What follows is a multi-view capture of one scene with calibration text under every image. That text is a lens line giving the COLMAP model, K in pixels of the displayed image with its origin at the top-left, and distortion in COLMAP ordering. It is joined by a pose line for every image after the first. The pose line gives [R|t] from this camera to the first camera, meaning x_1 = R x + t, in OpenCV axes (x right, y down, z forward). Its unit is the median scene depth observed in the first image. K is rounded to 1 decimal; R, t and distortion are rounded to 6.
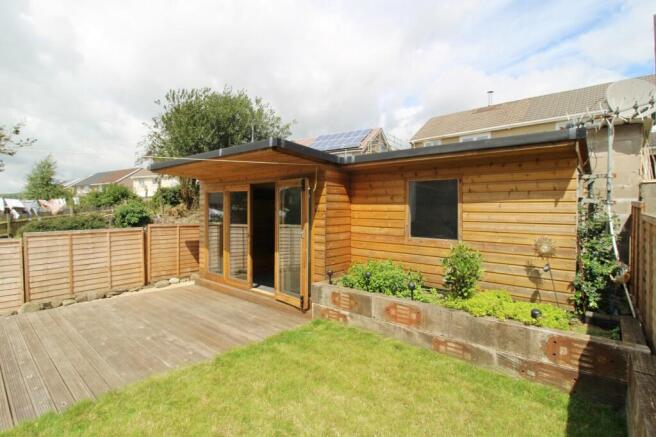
lens RADIAL K [[308.7, 0, 326.4], [0, 308.7, 215.8], [0, 0, 1]] dist [-0.019259, -0.001342]
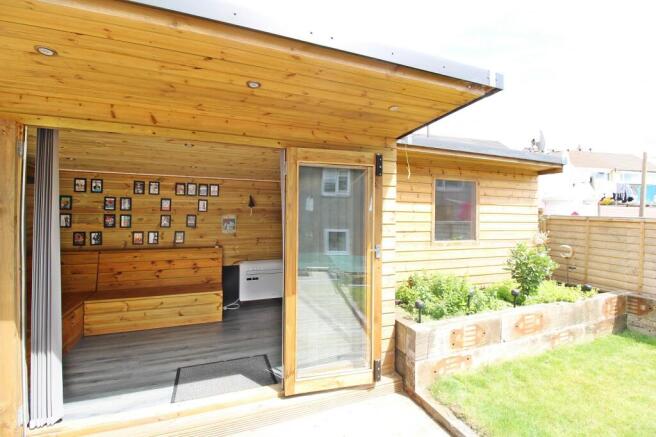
lens RADIAL K [[308.7, 0, 332.3], [0, 308.7, 212.8], [0, 0, 1]] dist [-0.019259, -0.001342]
pose [[0.456755, 0.002261, 0.889590, -0.730098], [0.005147, 0.999973, -0.005184, -0.011656], [-0.889578, 0.006947, 0.456731, 0.956633]]
